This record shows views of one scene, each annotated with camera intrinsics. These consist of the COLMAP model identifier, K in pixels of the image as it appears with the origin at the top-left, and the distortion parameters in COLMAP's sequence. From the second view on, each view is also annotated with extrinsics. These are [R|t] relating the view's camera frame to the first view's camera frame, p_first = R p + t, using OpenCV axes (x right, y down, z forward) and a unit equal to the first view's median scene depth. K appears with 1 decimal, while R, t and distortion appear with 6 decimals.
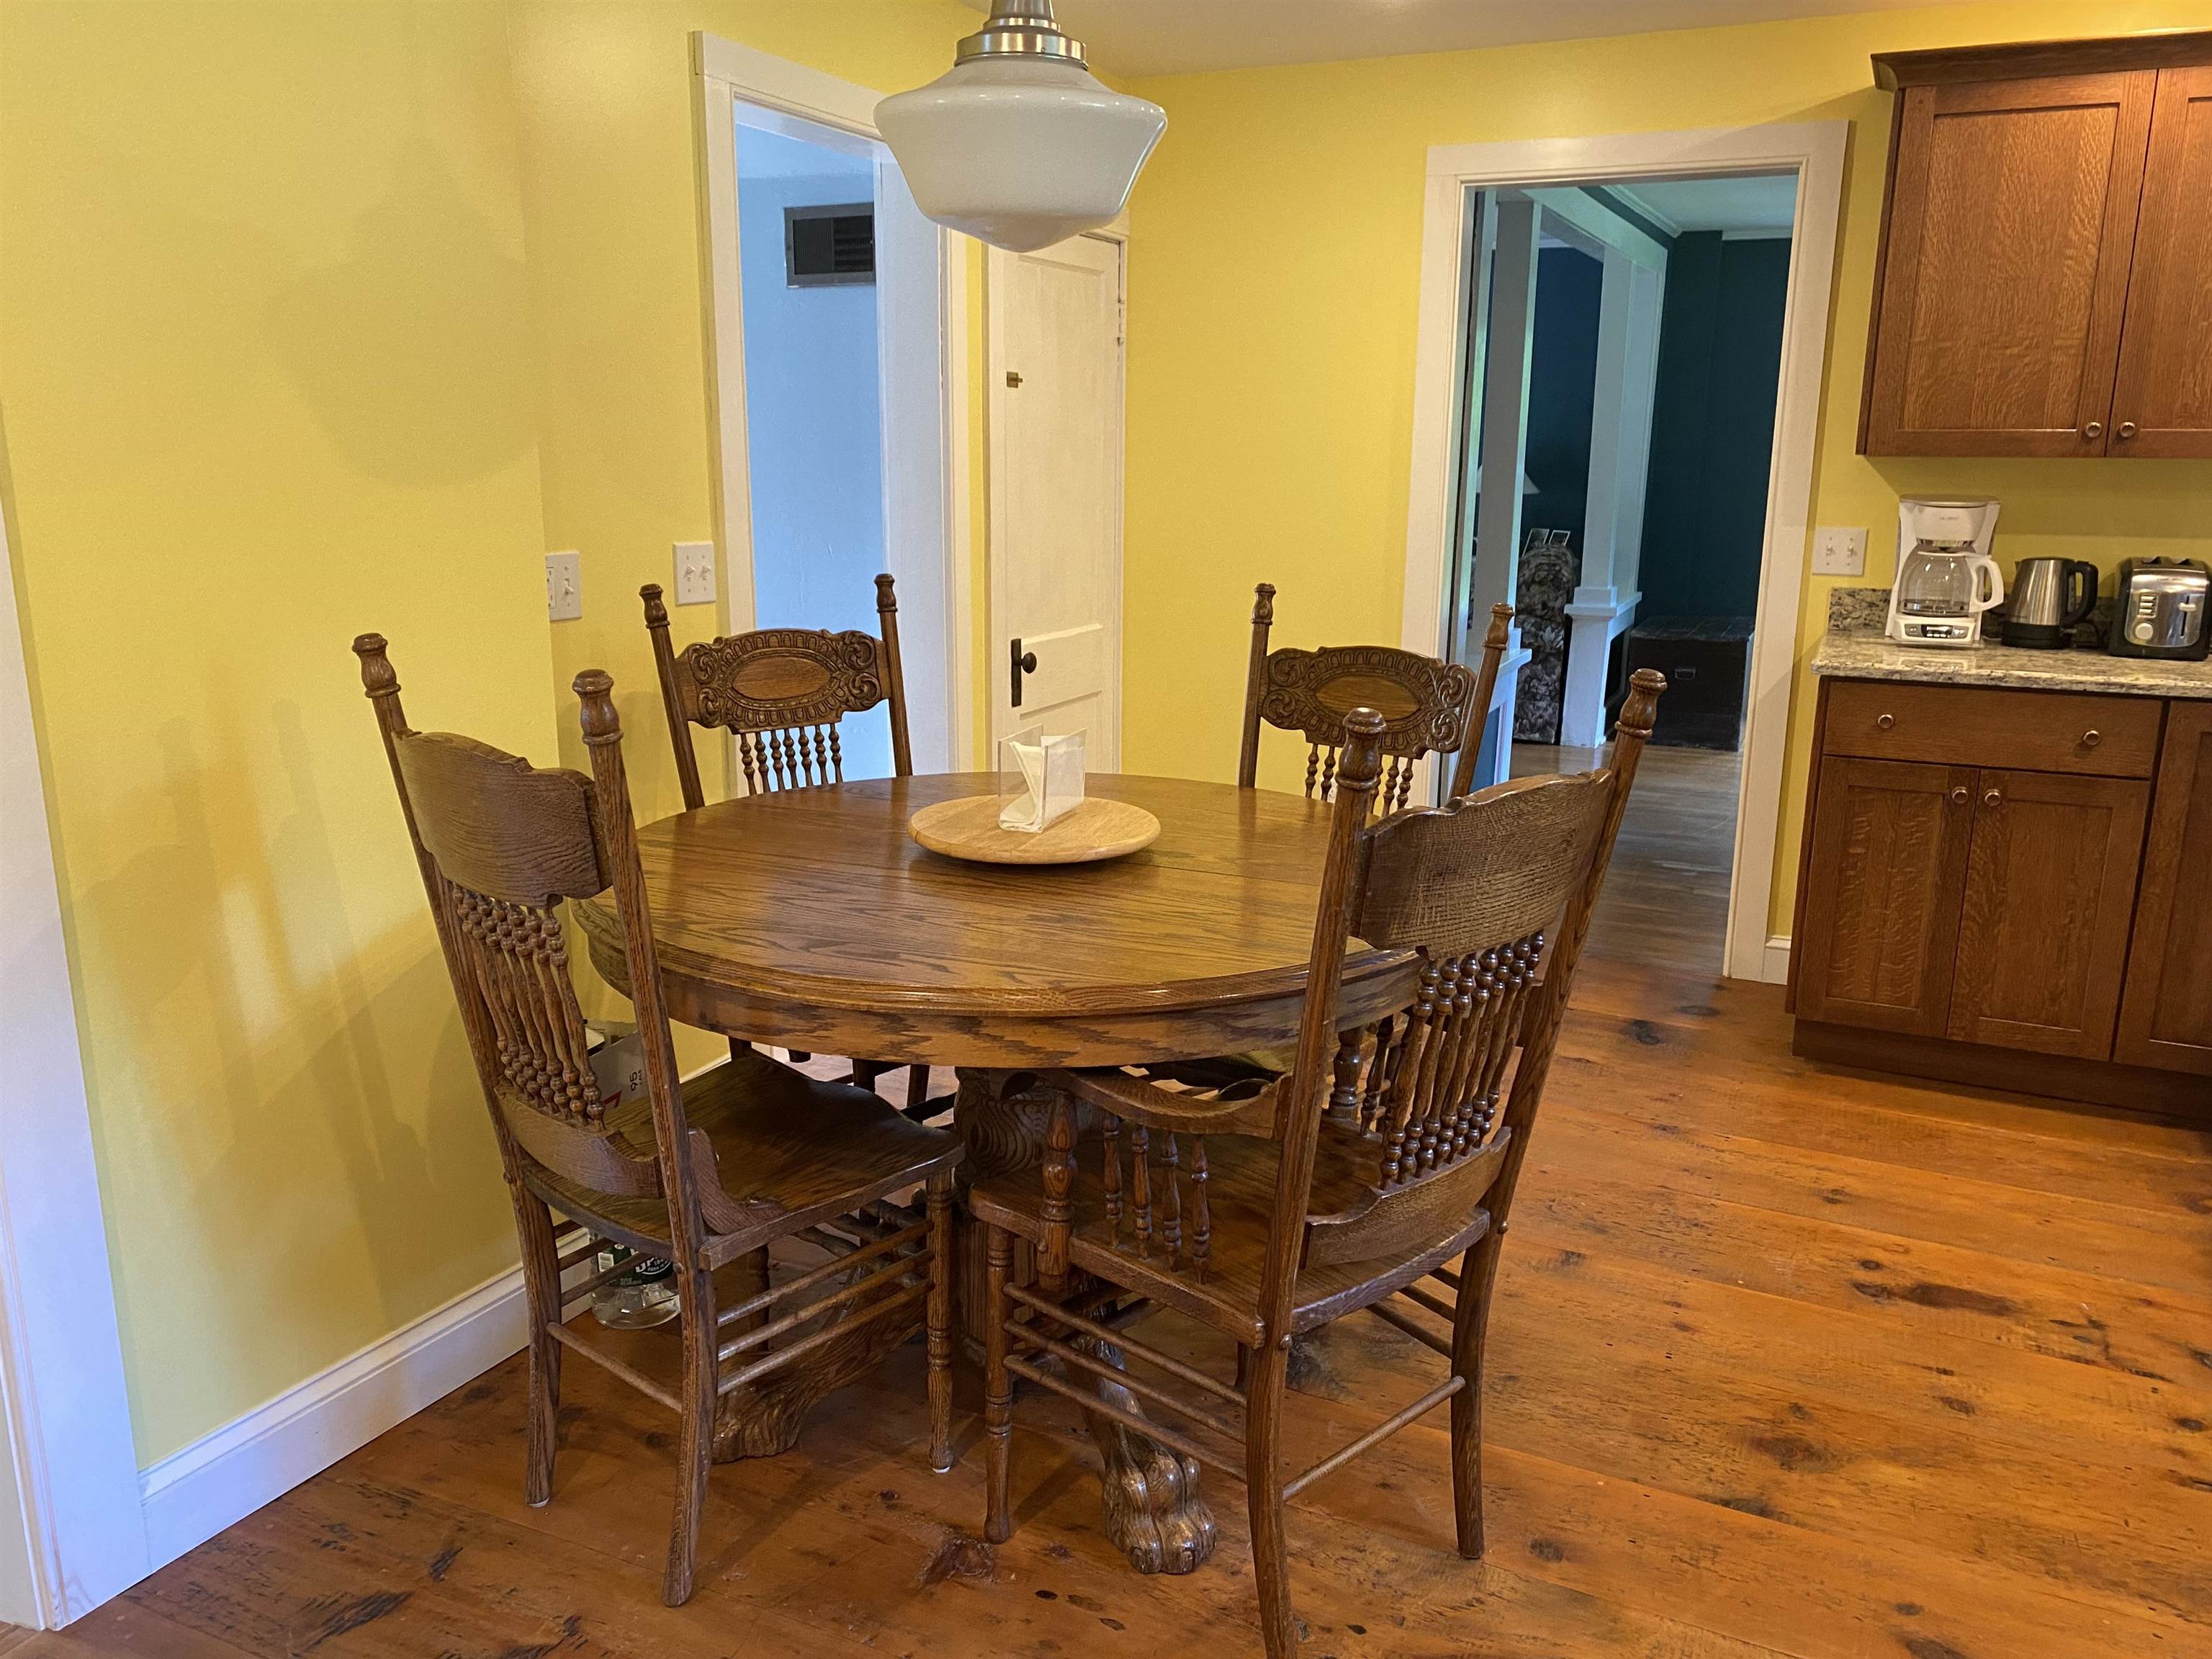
lens RADIAL K [[1690.0, 0, 1106.0], [0, 1690.0, 829.5], [0, 0, 1]] dist [0.014719, -0.001891]
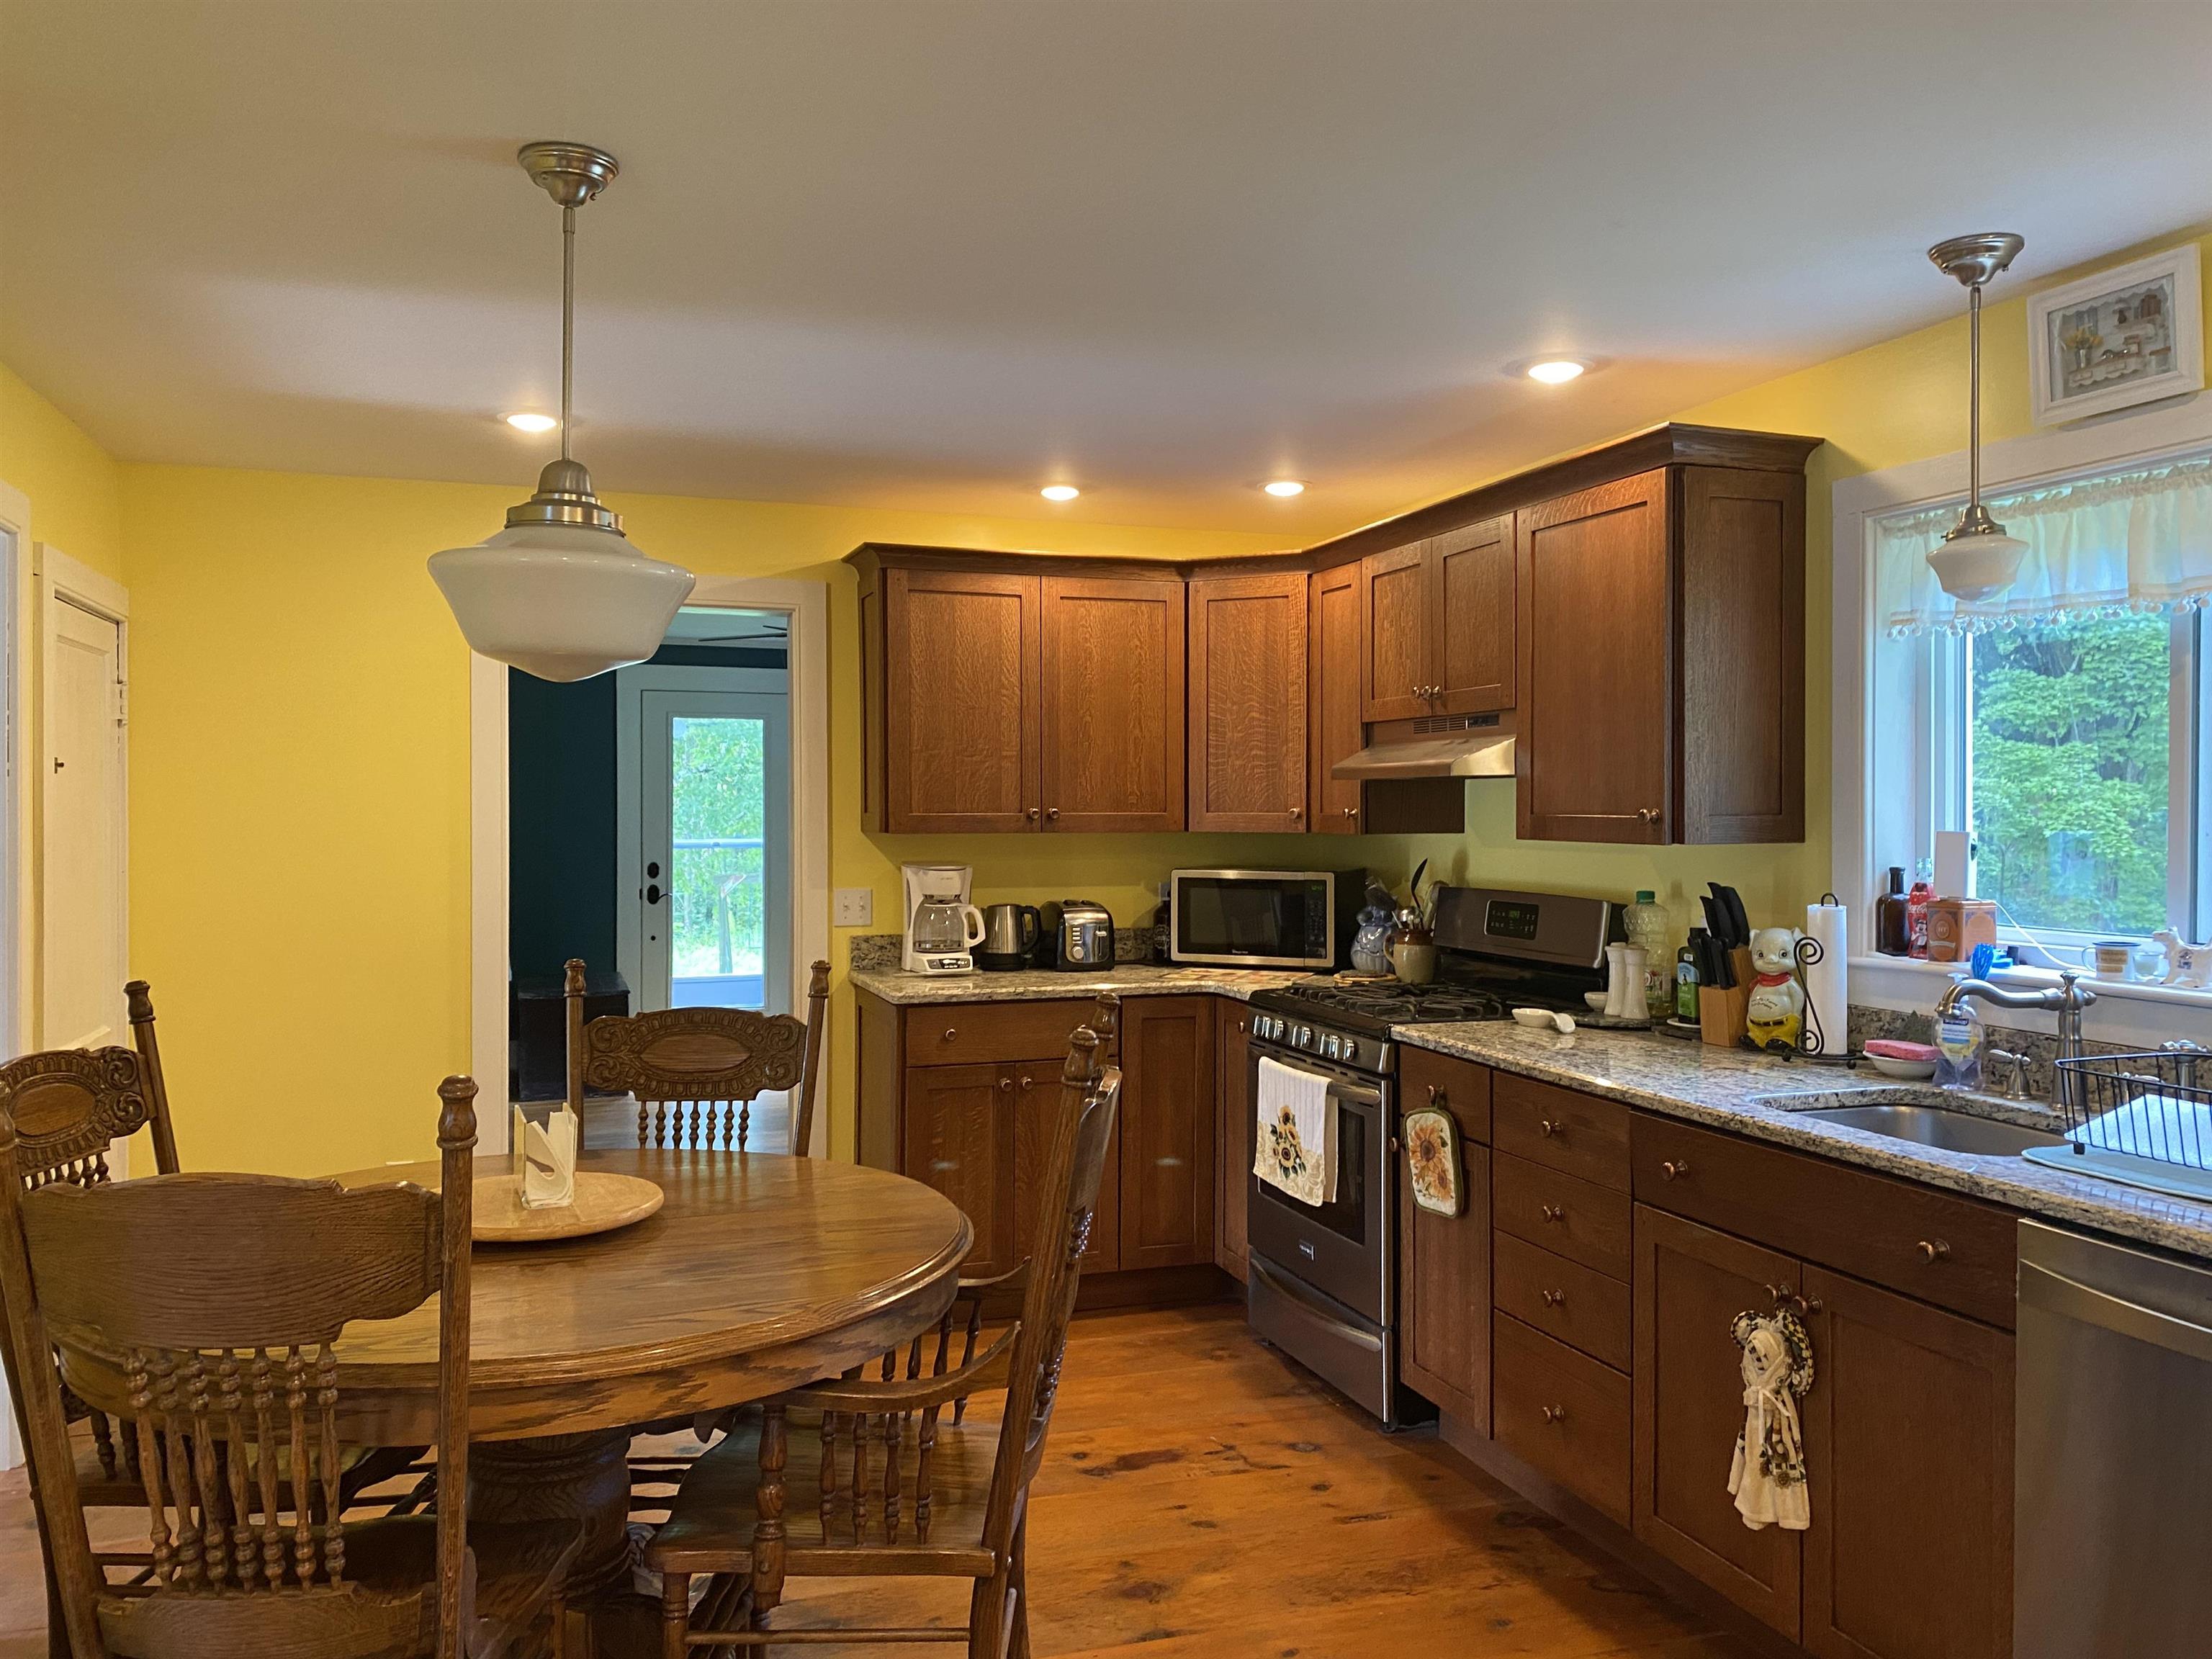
lens RADIAL K [[1661.9, 0, 1101.5], [0, 1661.9, 816.7], [0, 0, 1]] dist [0.073279, -0.105311]
pose [[0.724656, -0.010438, 0.689032, -0.332325], [0.159374, 0.975316, -0.152839, -0.014085], [-0.670428, 0.220569, 0.708432, -0.010722]]
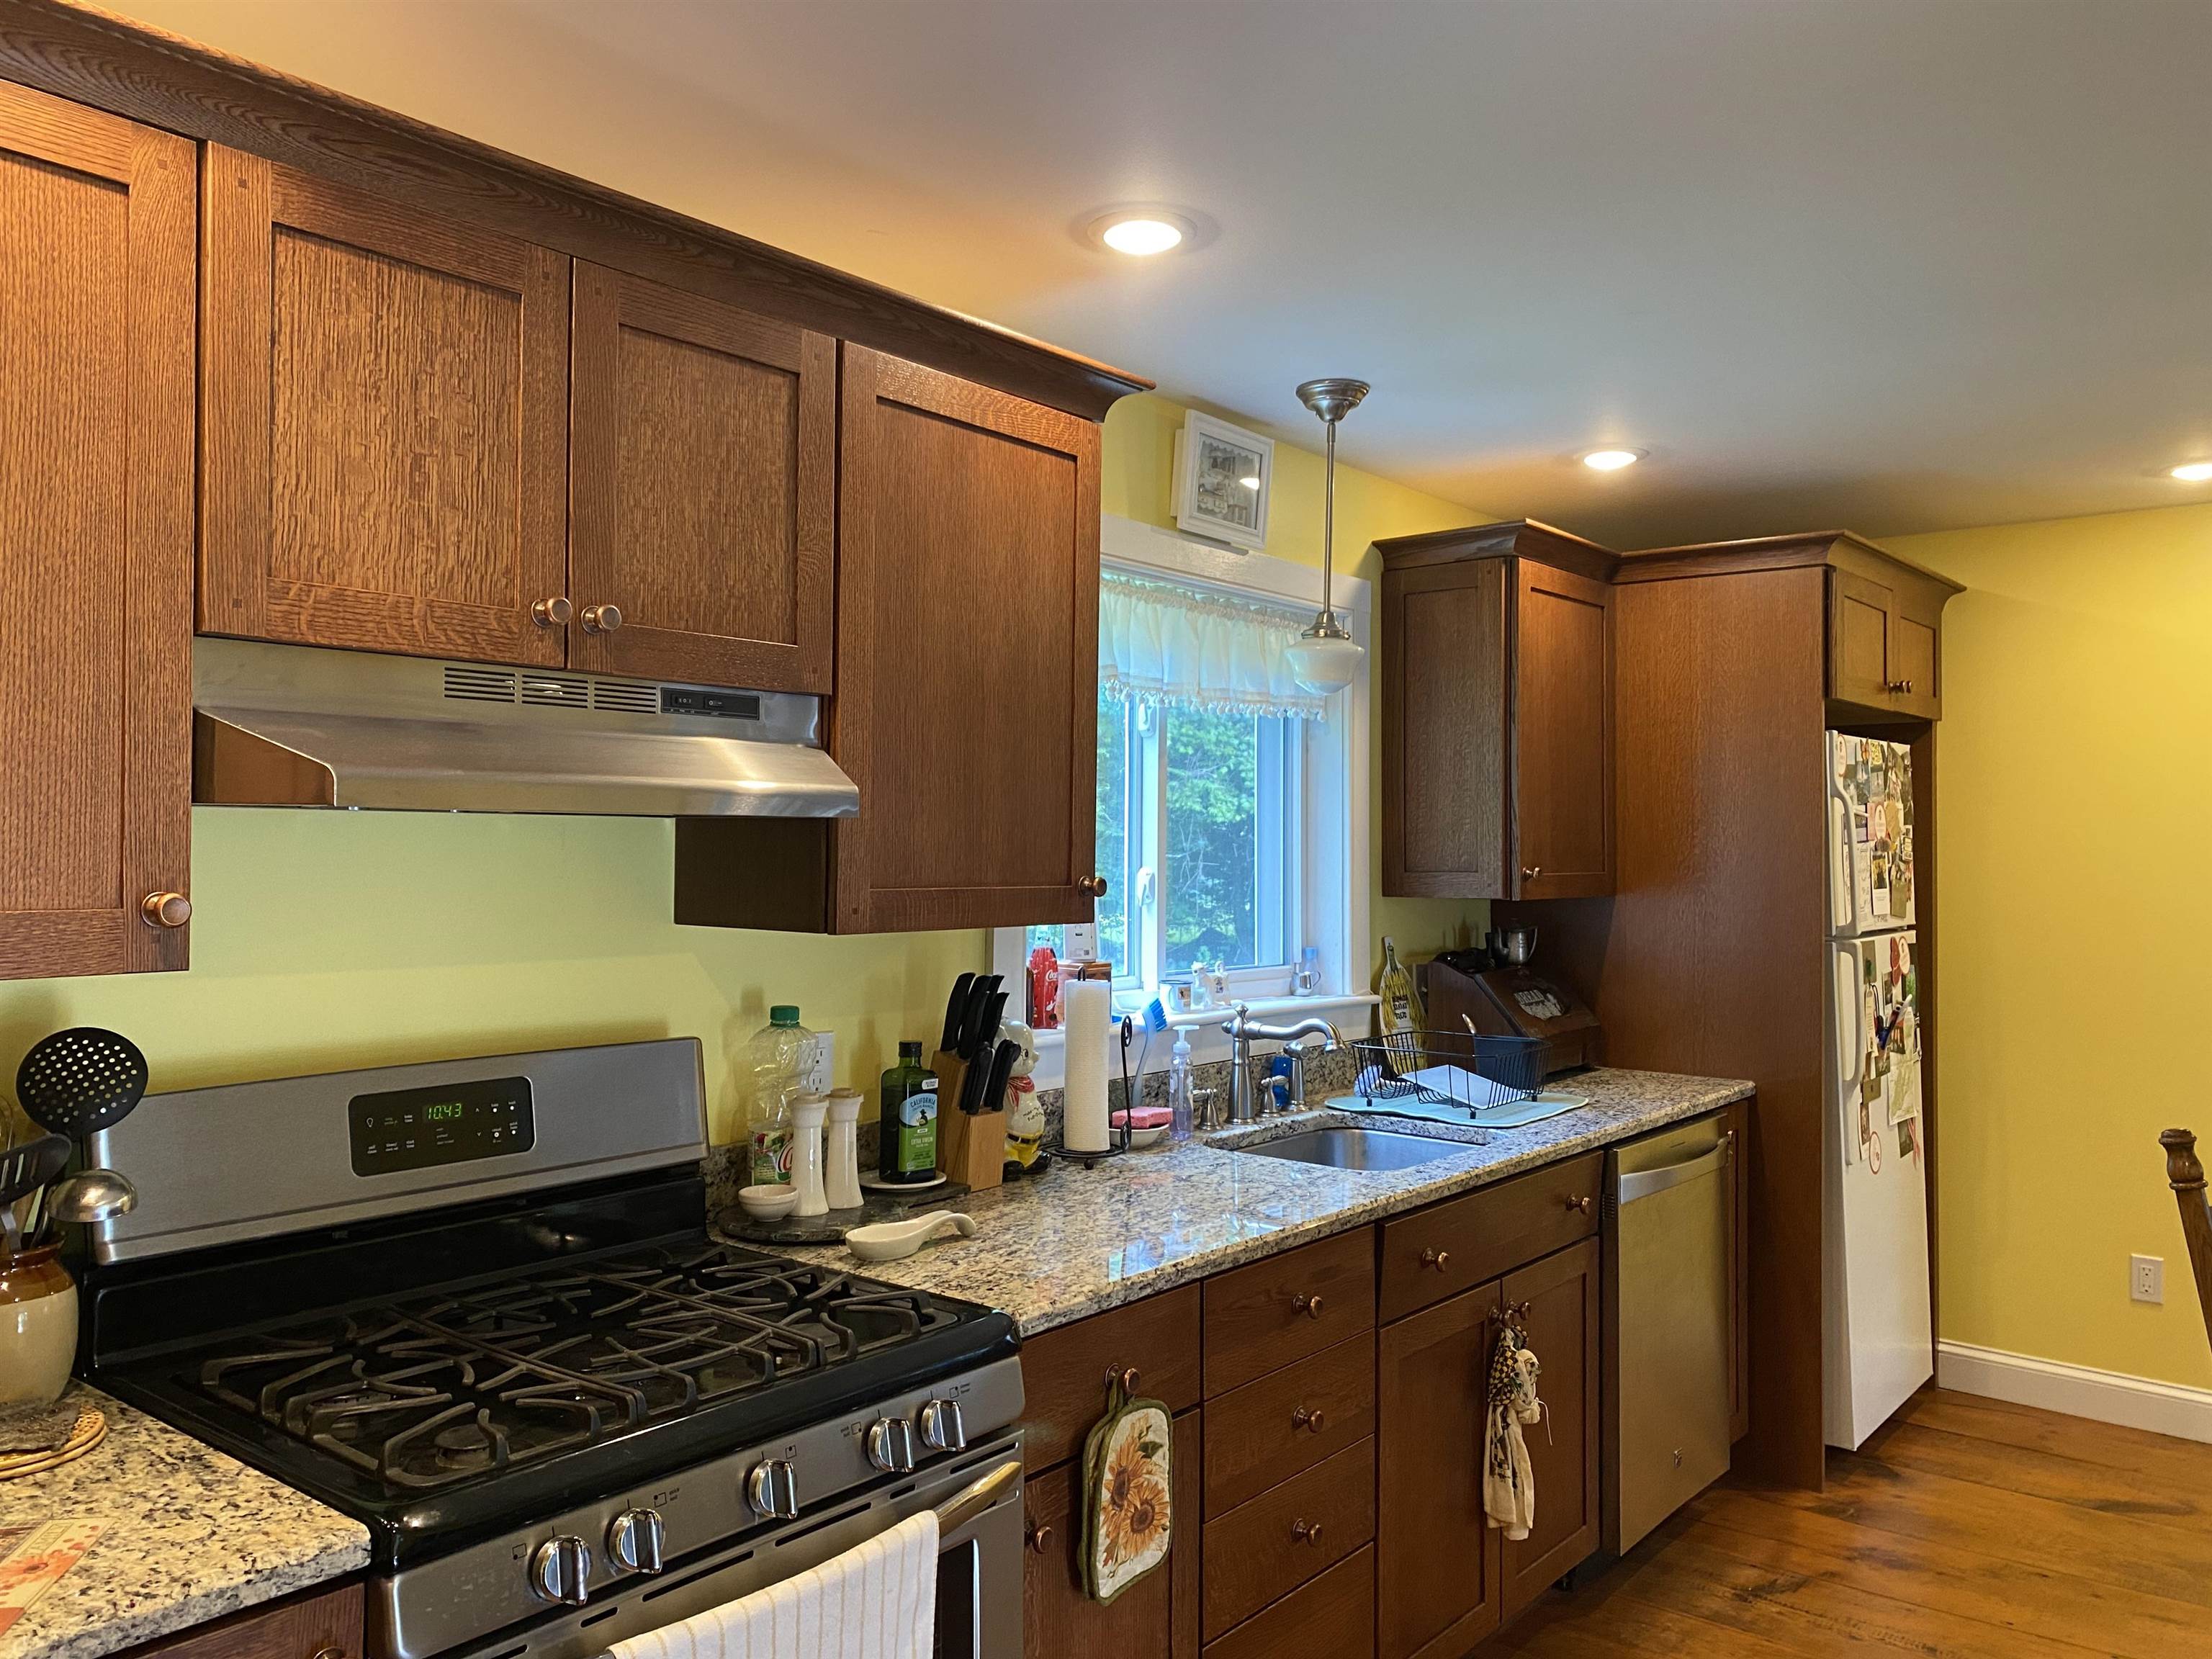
lens RADIAL K [[1661.9, 0, 1101.5], [0, 1661.9, 816.7], [0, 0, 1]] dist [0.073279, -0.105311]
pose [[-0.966584, -0.010226, 0.256146, 0.356461], [0.044008, 0.977751, 0.205102, -0.278035], [-0.252545, 0.209521, -0.944628, 1.093433]]
